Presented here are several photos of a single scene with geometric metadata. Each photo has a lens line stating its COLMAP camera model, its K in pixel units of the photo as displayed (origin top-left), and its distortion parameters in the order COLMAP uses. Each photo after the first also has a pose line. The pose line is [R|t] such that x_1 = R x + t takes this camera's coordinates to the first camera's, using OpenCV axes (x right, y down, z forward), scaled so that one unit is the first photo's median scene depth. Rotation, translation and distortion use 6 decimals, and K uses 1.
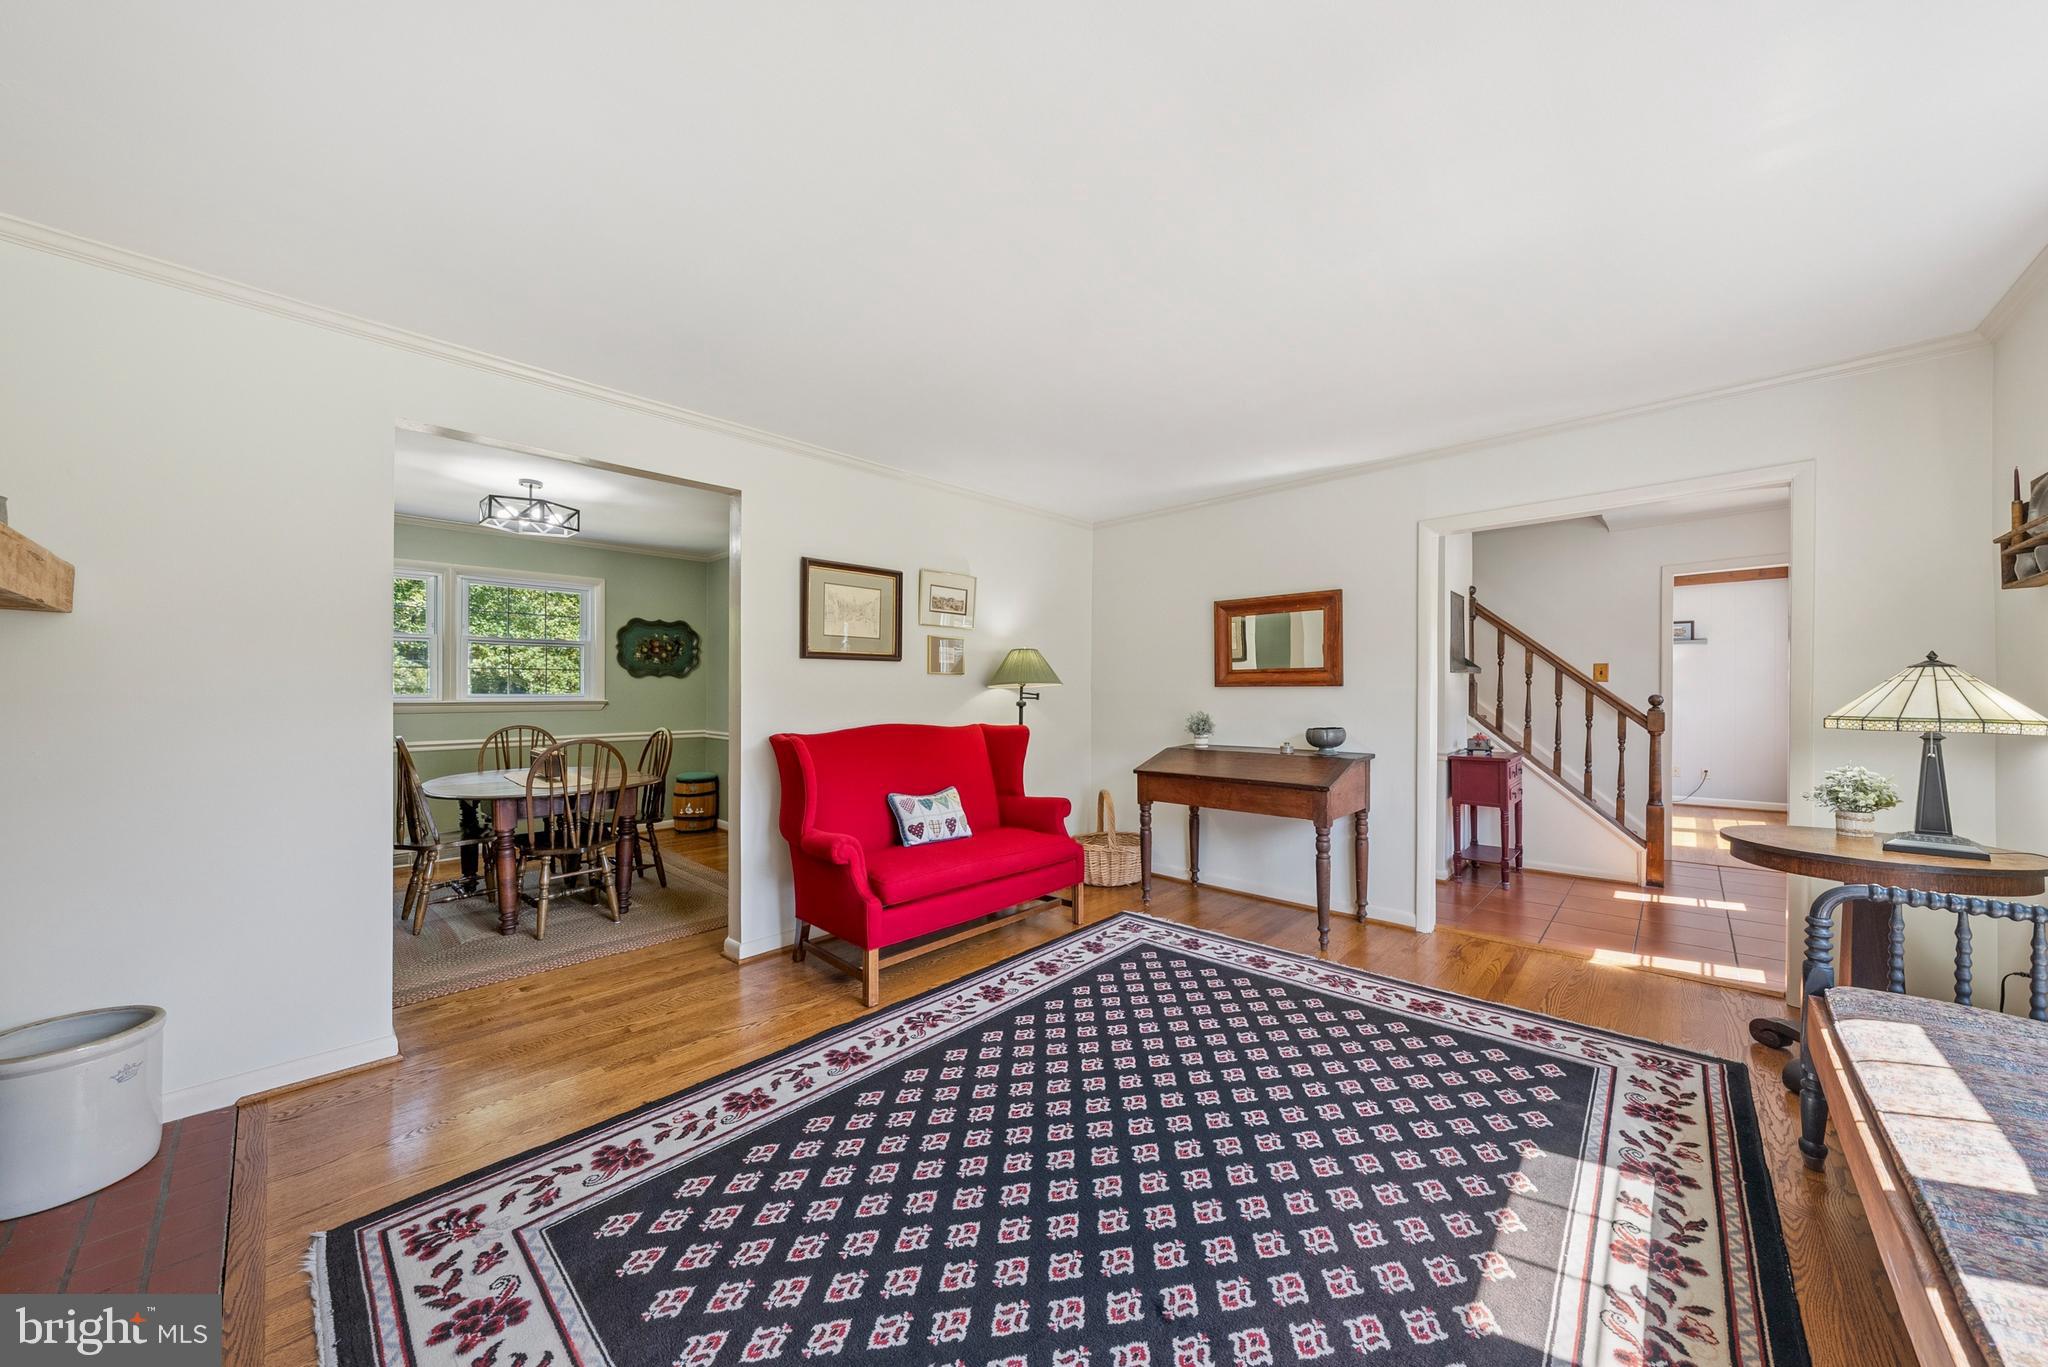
lens RADIAL K [[702.1, 0, 1024.0], [0, 702.1, 683.5], [0, 0, 1]] dist [-0.005859, -0.000033]
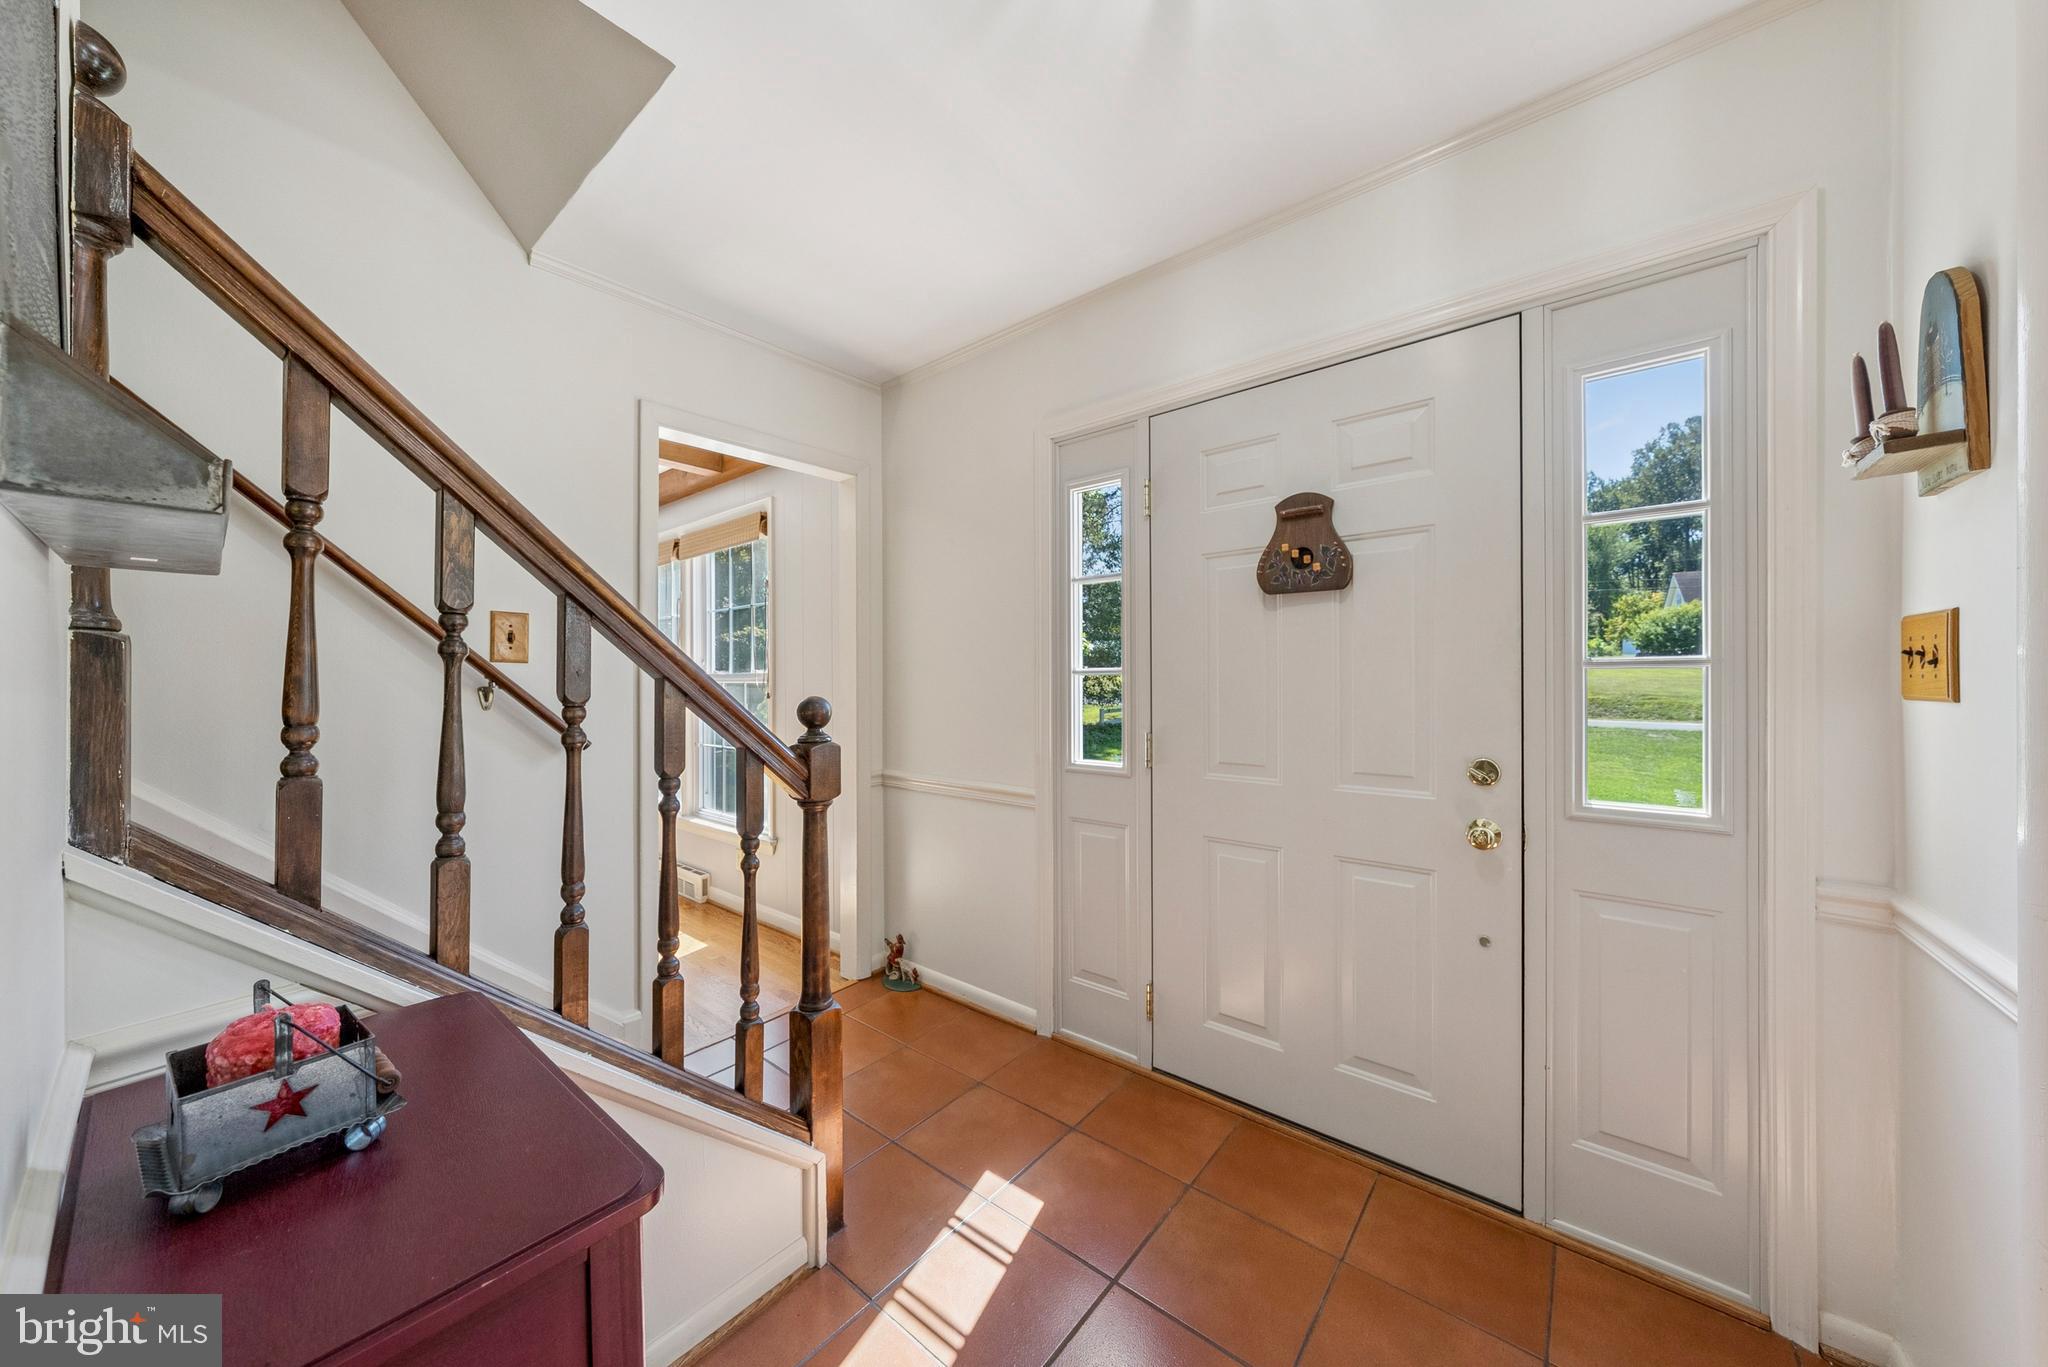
lens RADIAL K [[697.8, 0, 1009.7], [0, 697.8, 689.7], [0, 0, 1]] dist [-0.000868, -0.000055]
pose [[-0.052080, -0.006294, 0.998623, 0.526568], [-0.004247, 0.999972, 0.006081, 0.009387], [-0.998634, -0.003925, -0.052105, 0.896638]]
